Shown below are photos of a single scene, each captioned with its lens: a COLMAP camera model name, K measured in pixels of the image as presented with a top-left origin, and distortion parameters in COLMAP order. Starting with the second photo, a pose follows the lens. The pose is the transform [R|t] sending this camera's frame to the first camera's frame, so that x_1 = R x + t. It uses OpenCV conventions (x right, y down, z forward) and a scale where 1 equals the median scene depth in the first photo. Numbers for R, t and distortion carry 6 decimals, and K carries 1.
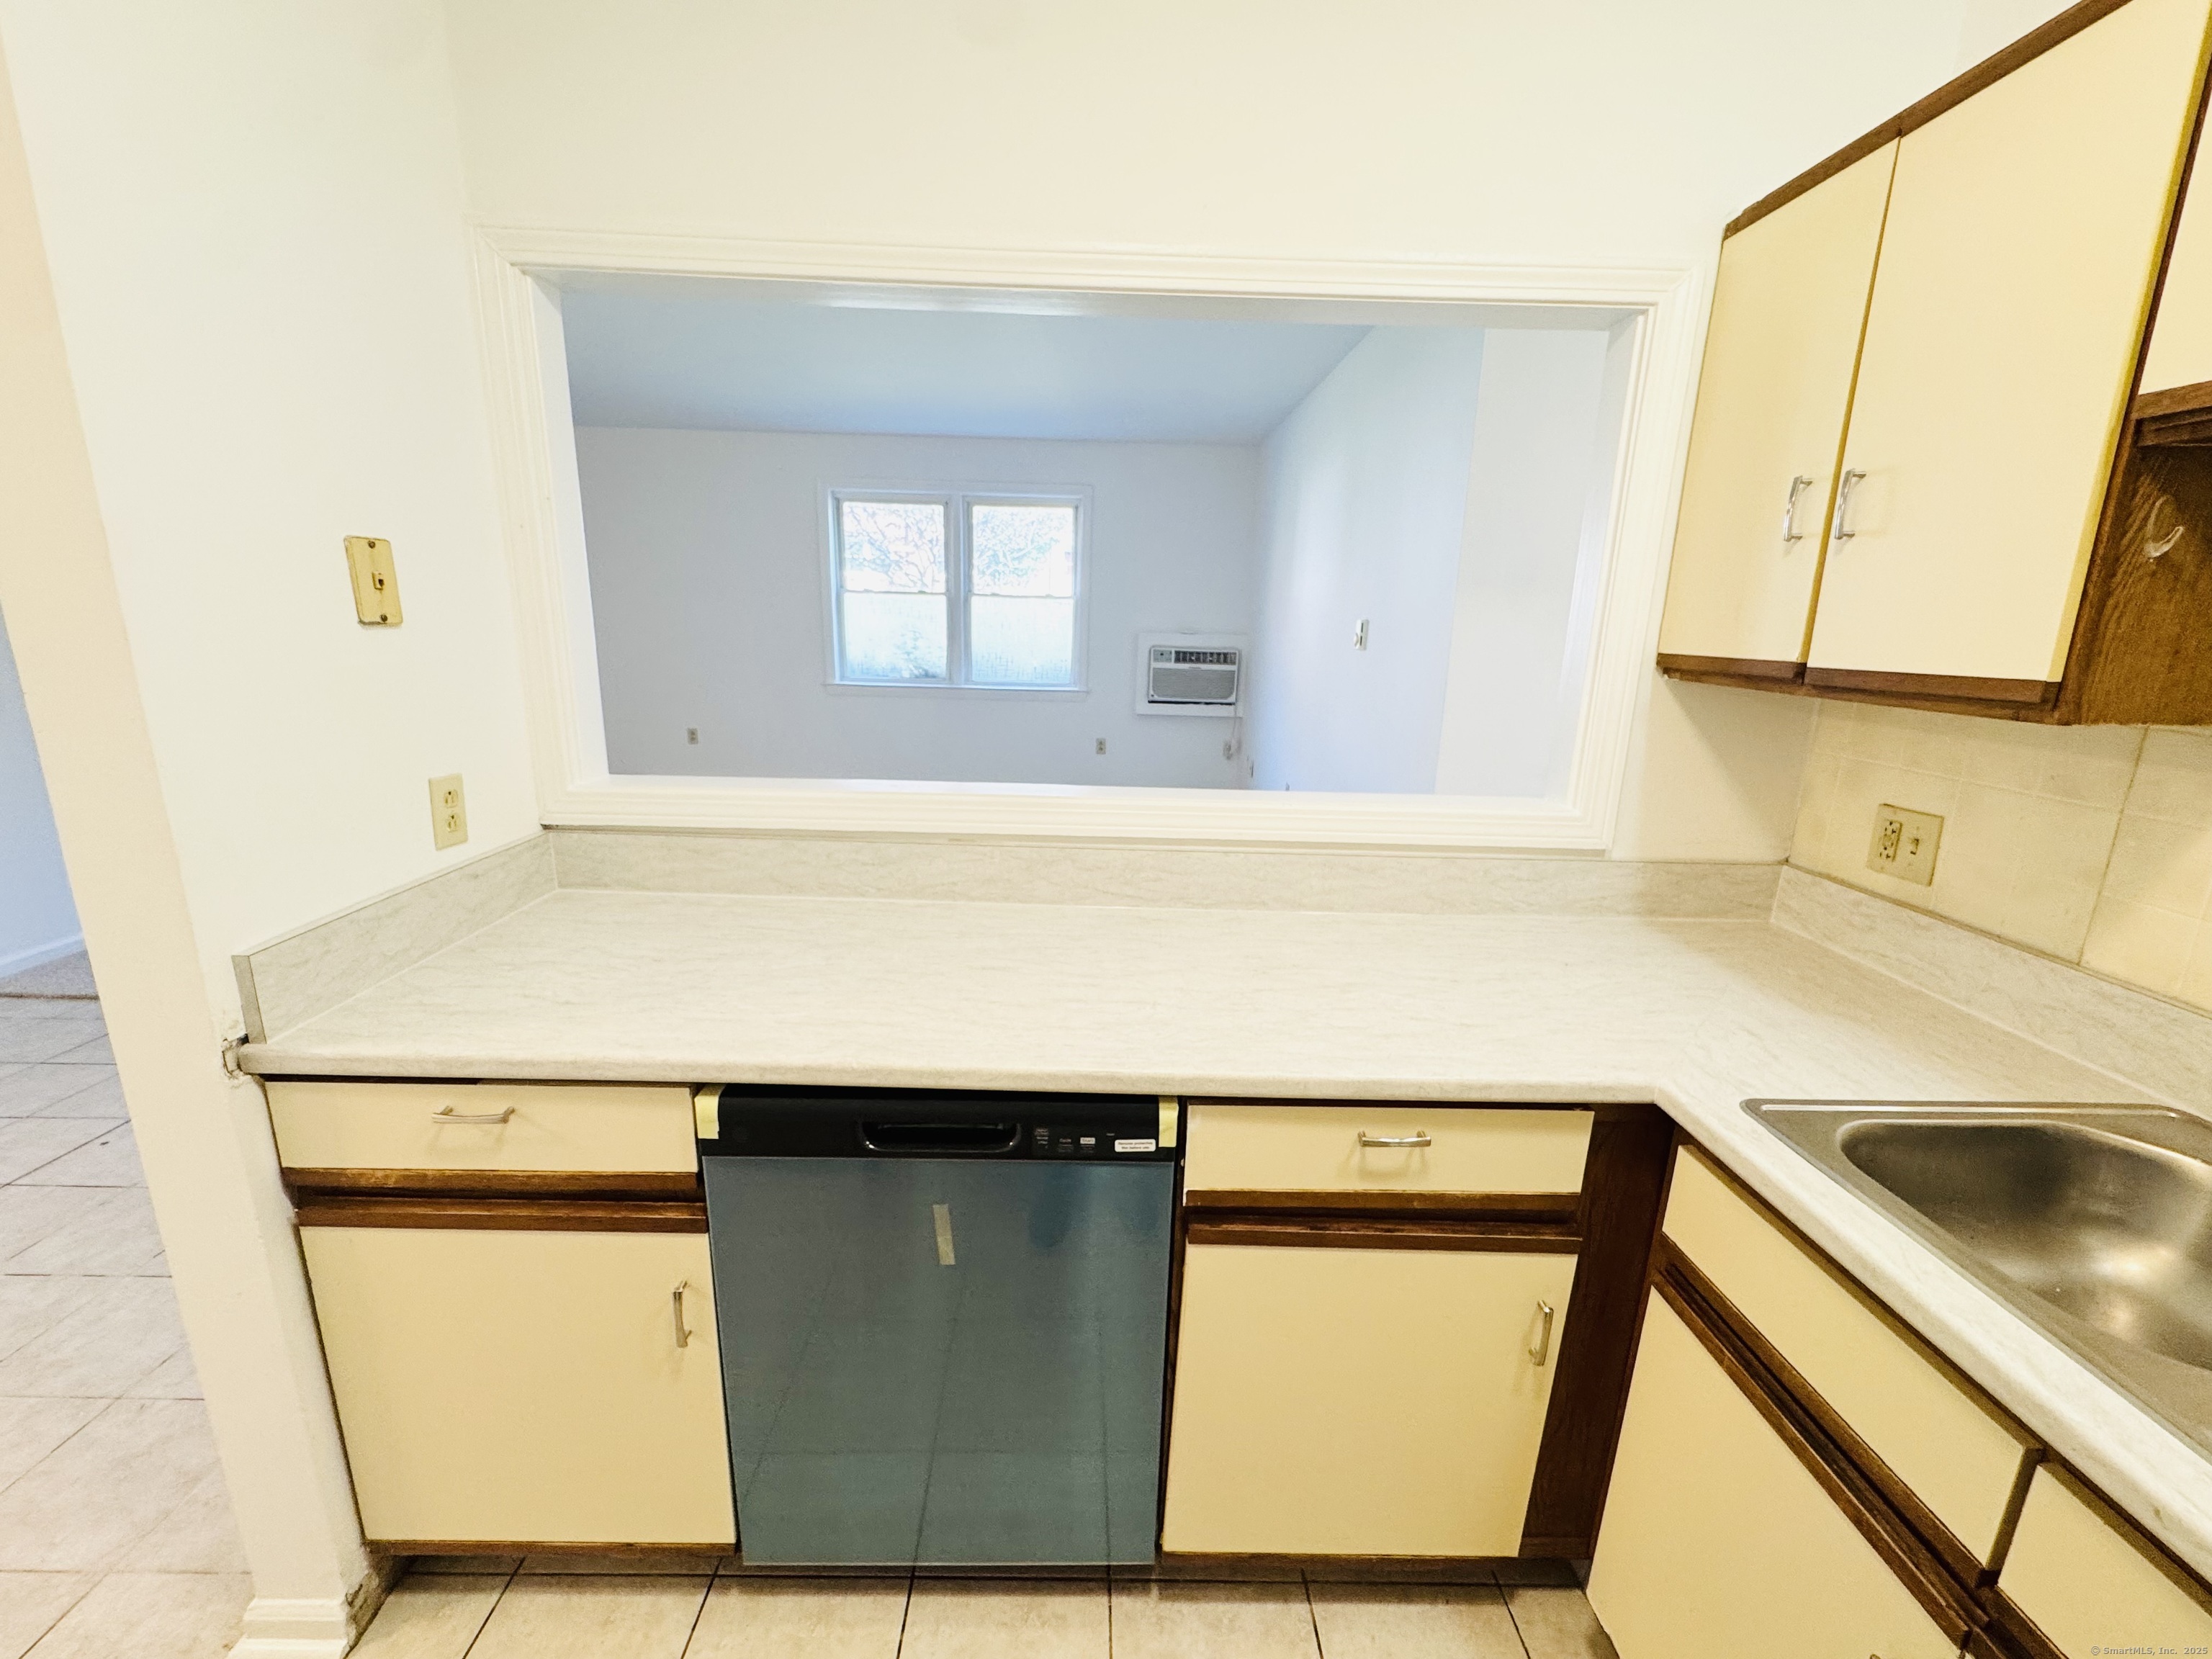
lens RADIAL K [[884.6, 0, 1106.0], [0, 884.6, 829.5], [0, 0, 1]] dist [-0.001802, -0.000220]
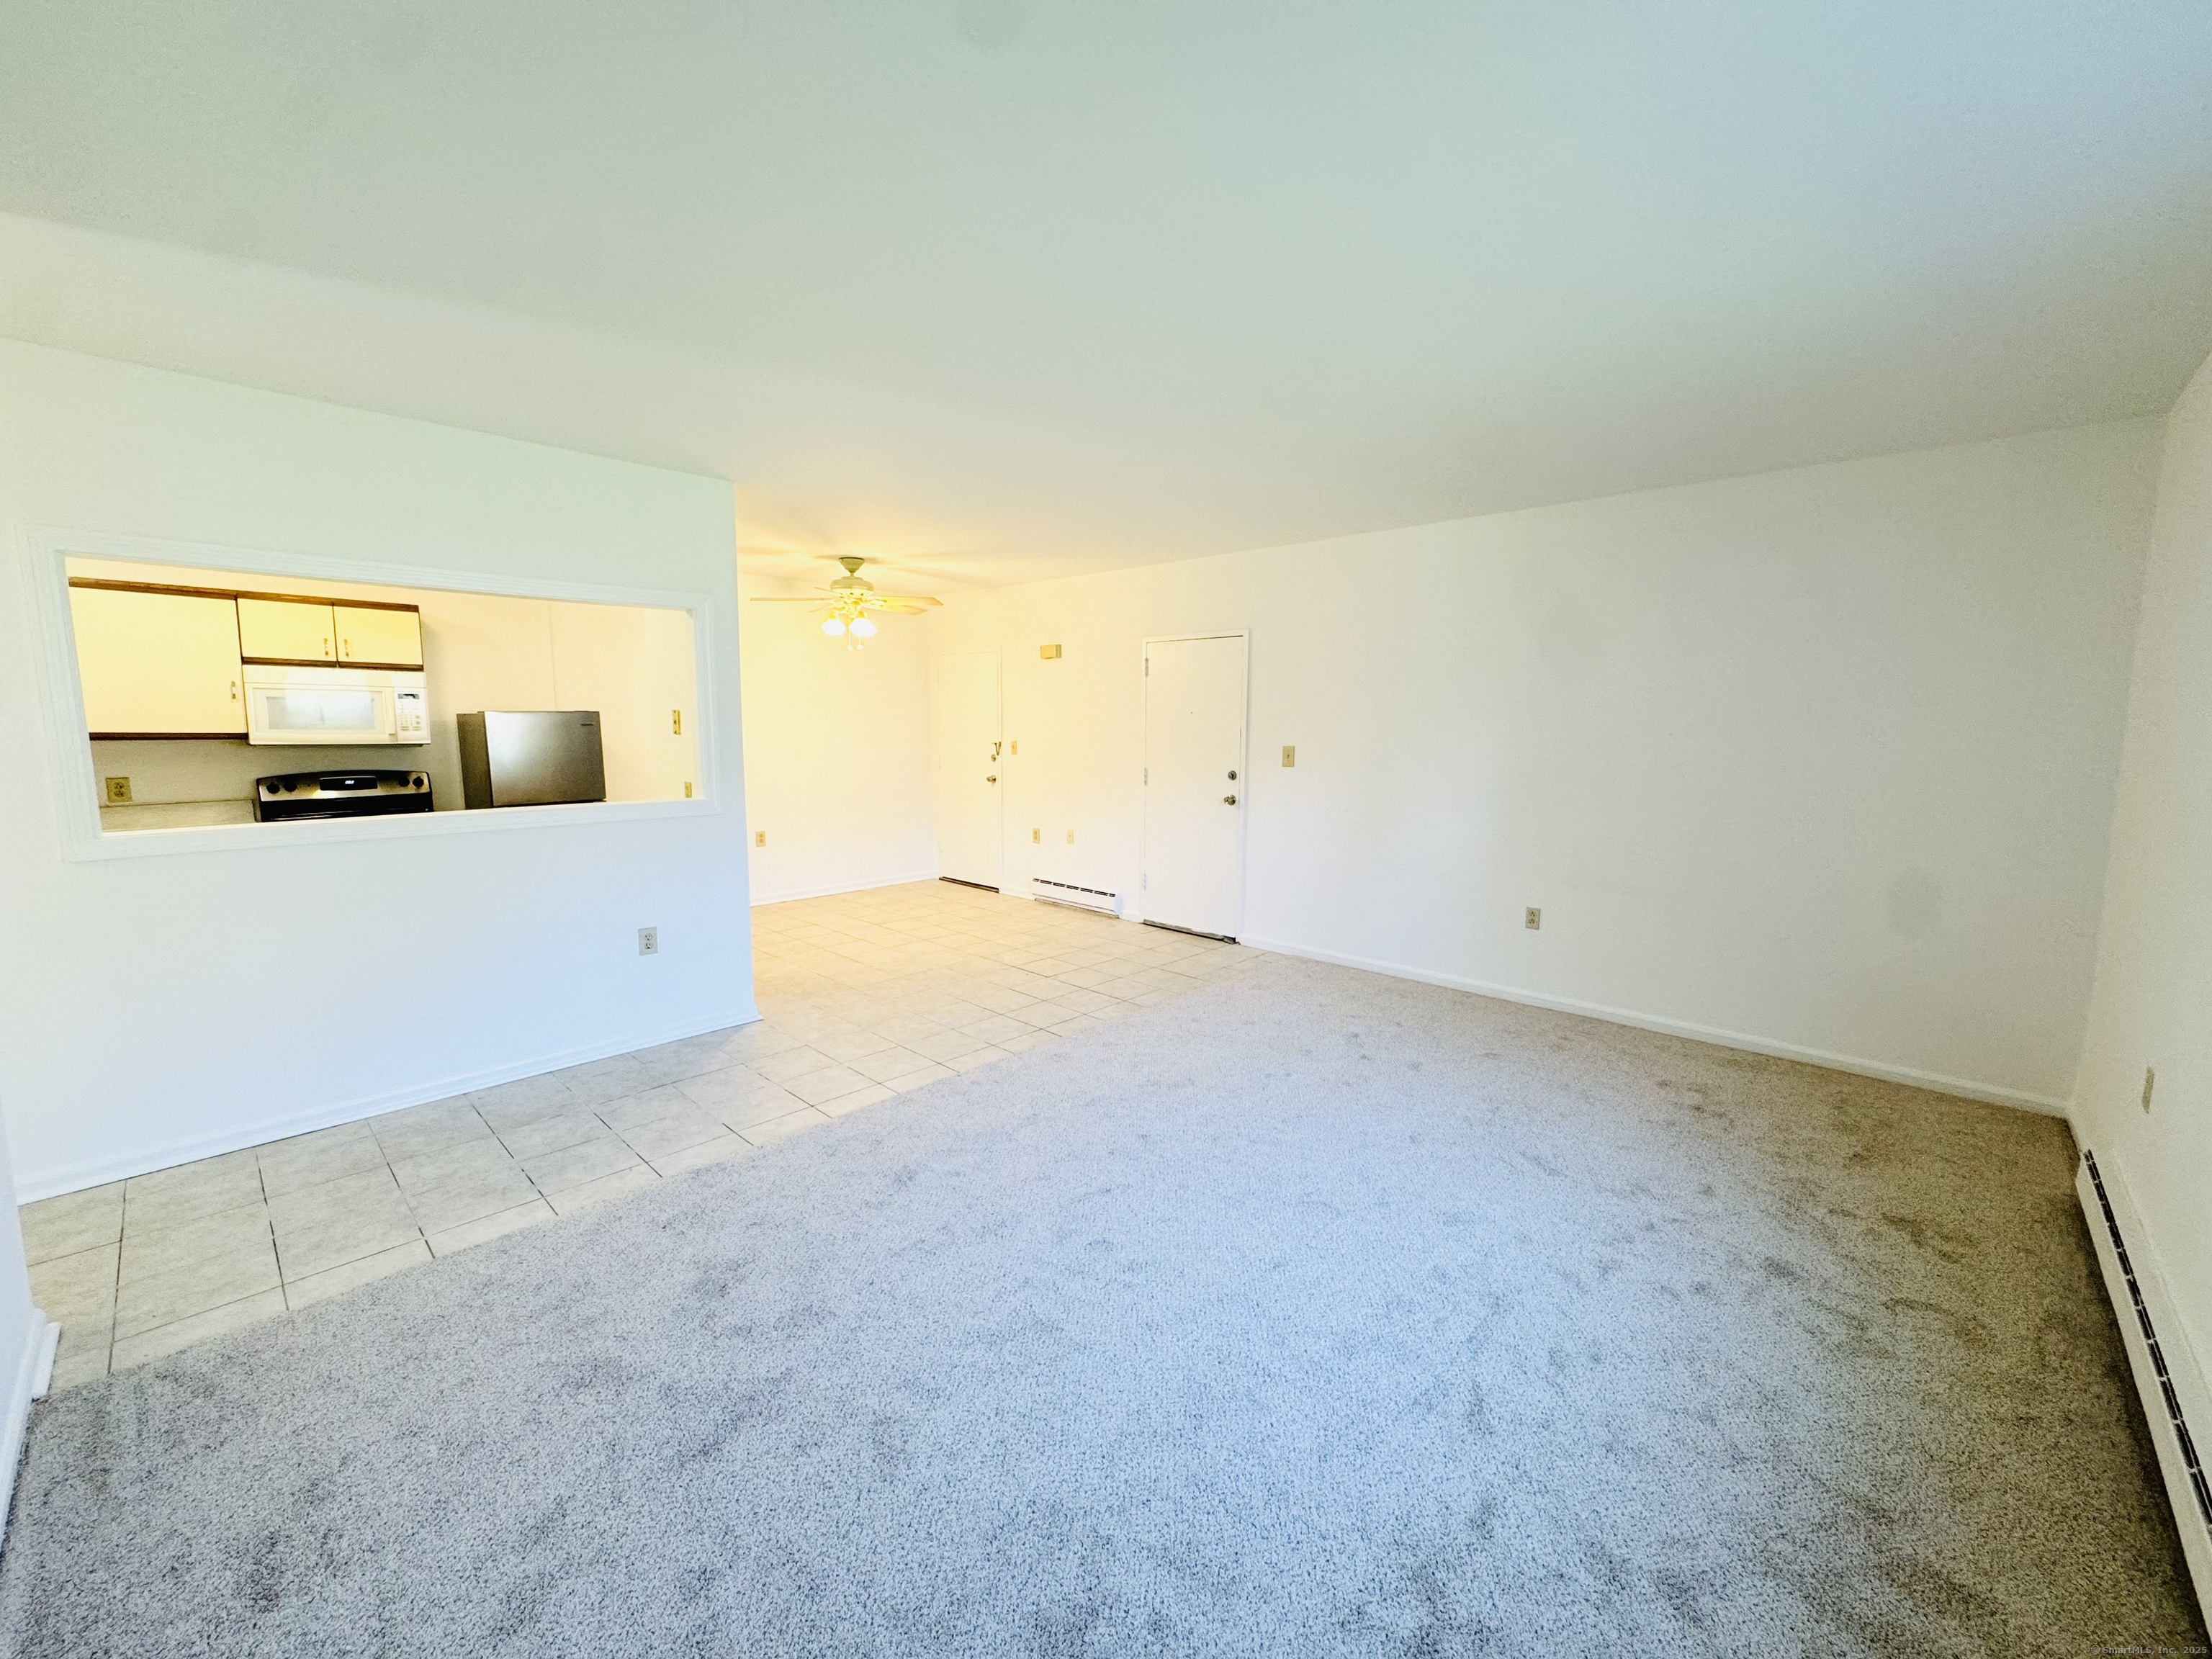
lens RADIAL K [[884.6, 0, 1106.0], [0, 884.6, 829.5], [0, 0, 1]] dist [-0.001802, -0.000220]
pose [[-0.698477, 0.059113, -0.713187, 0.107306], [-0.193476, 0.943871, 0.267719, -0.231884], [0.688983, 0.324980, -0.647835, 0.926170]]
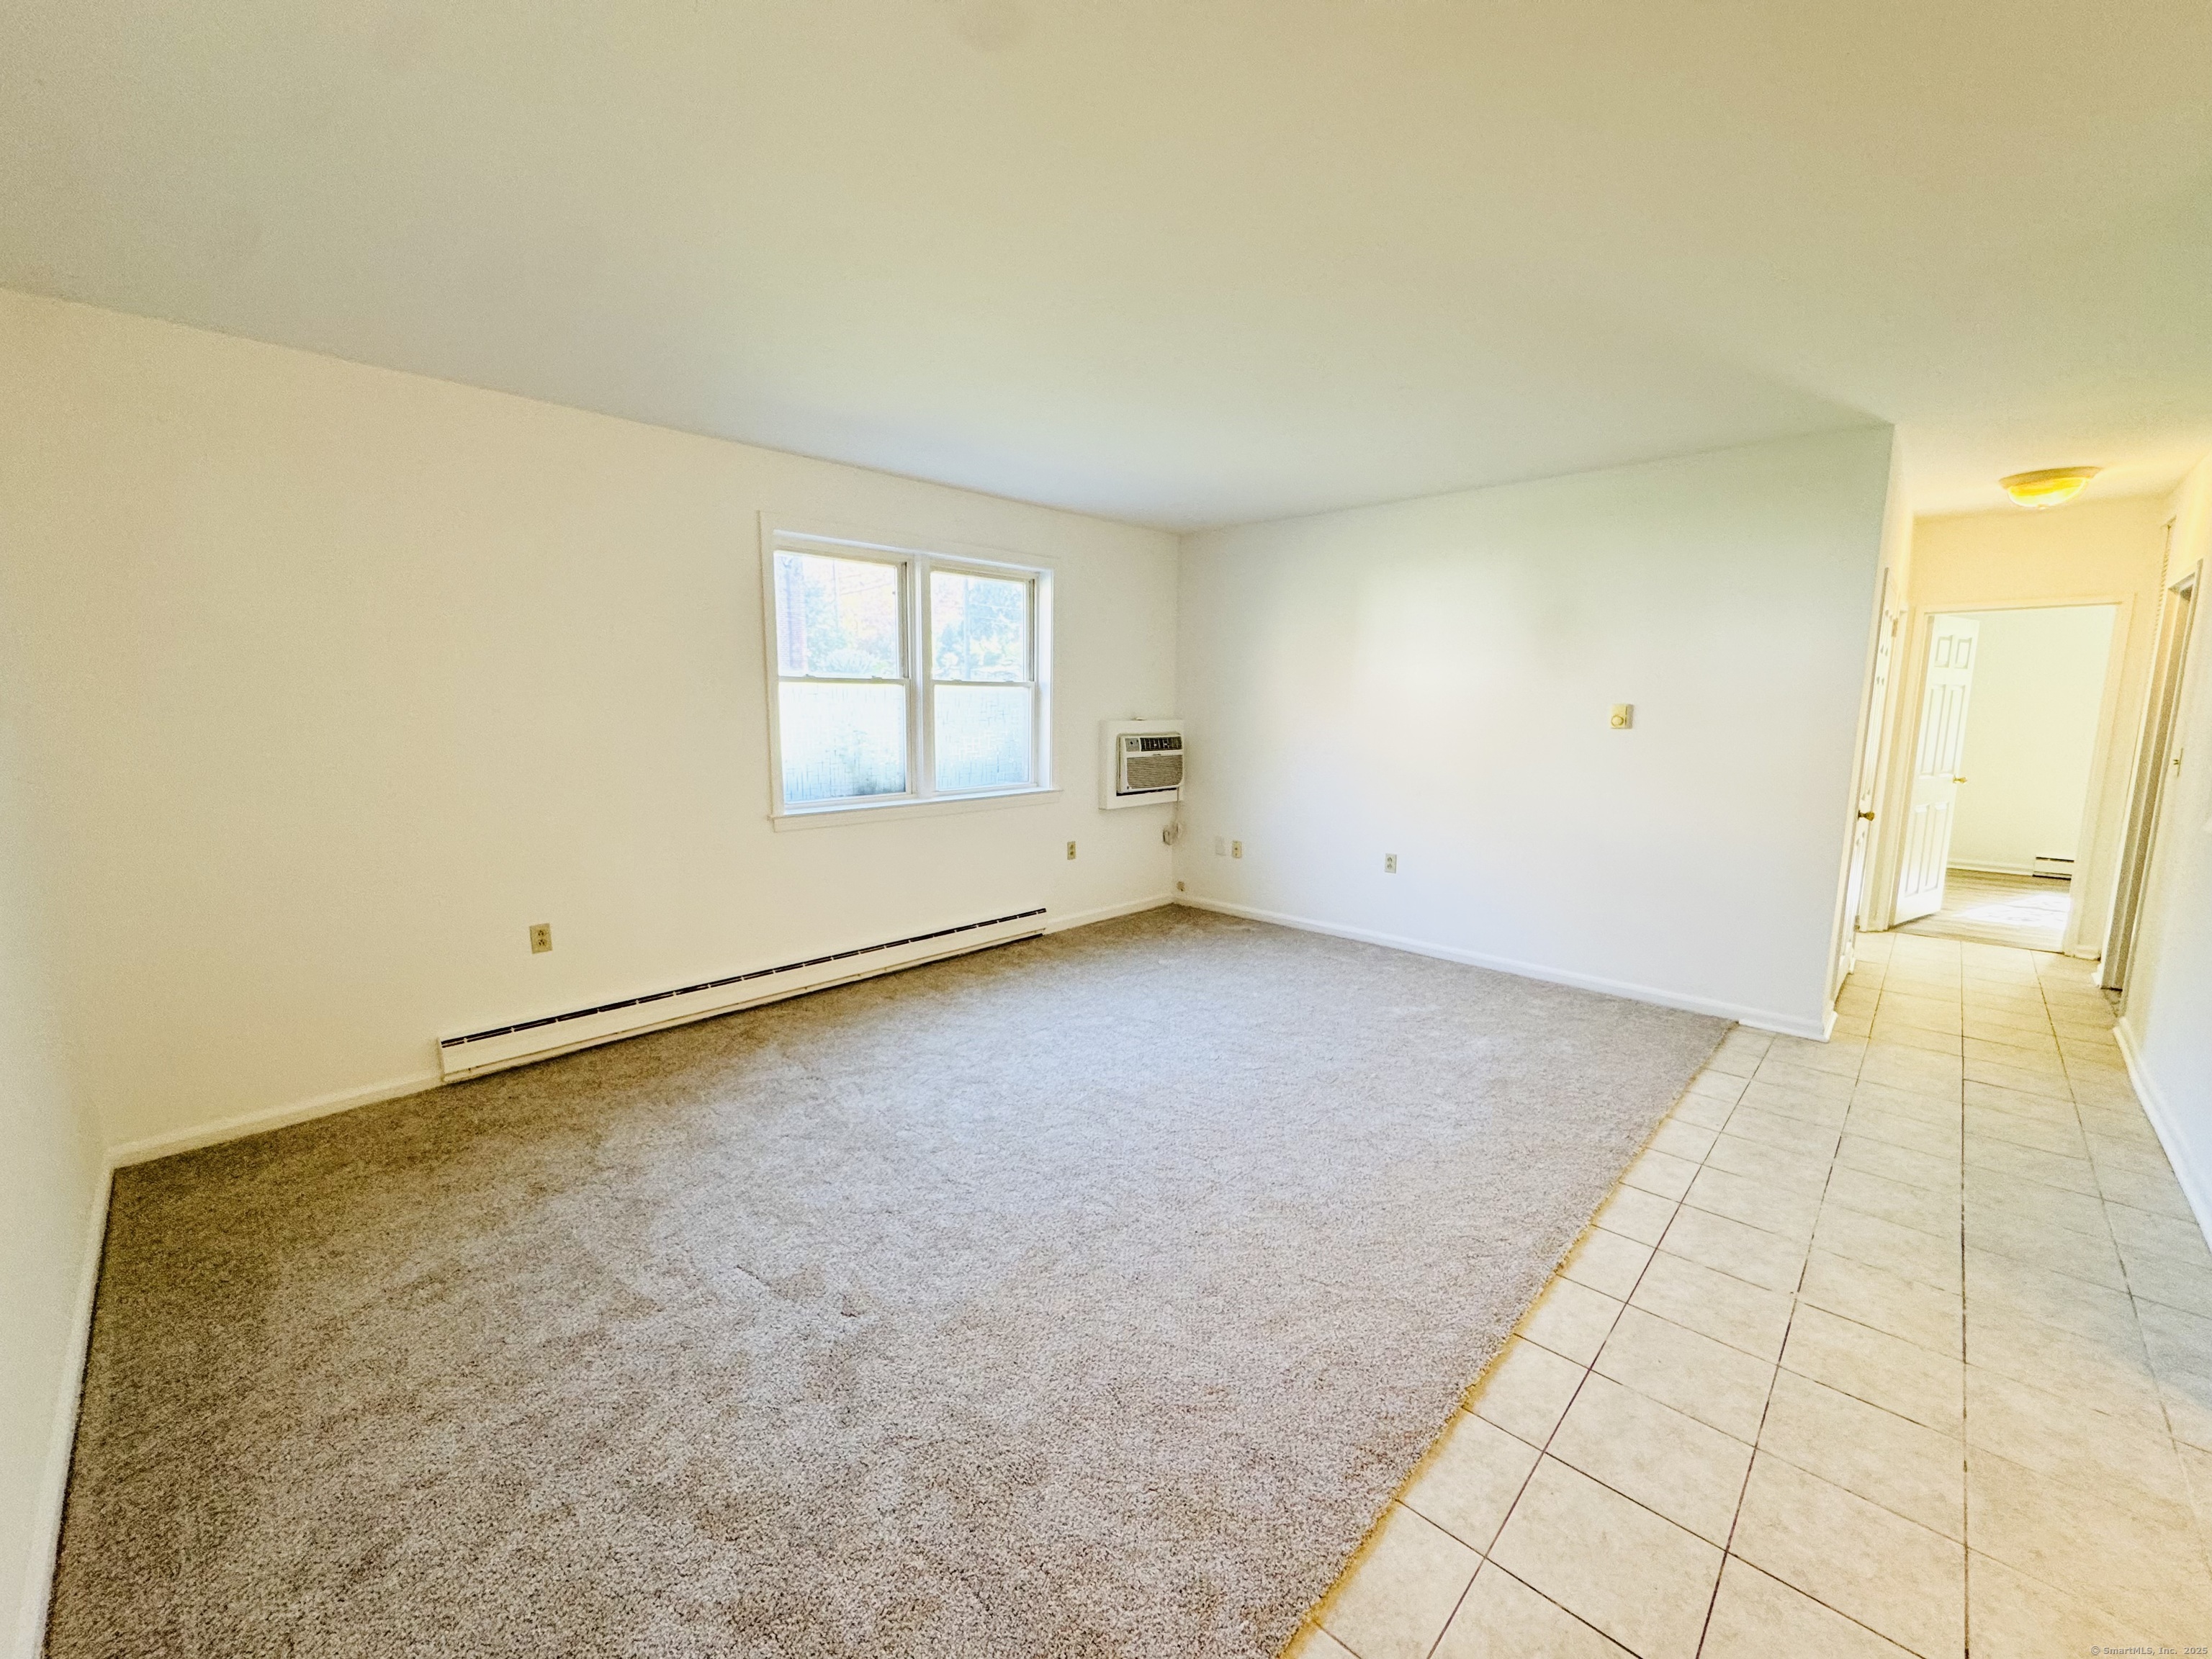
lens RADIAL K [[882.4, 0, 1103.3], [0, 882.4, 831.0], [0, 0, 1]] dist [-0.002575, -0.000183]
pose [[0.706562, -0.127838, 0.696009, -0.614246], [0.180730, 0.983529, -0.002823, -0.108817], [-0.684184, 0.127784, 0.718028, 0.361516]]
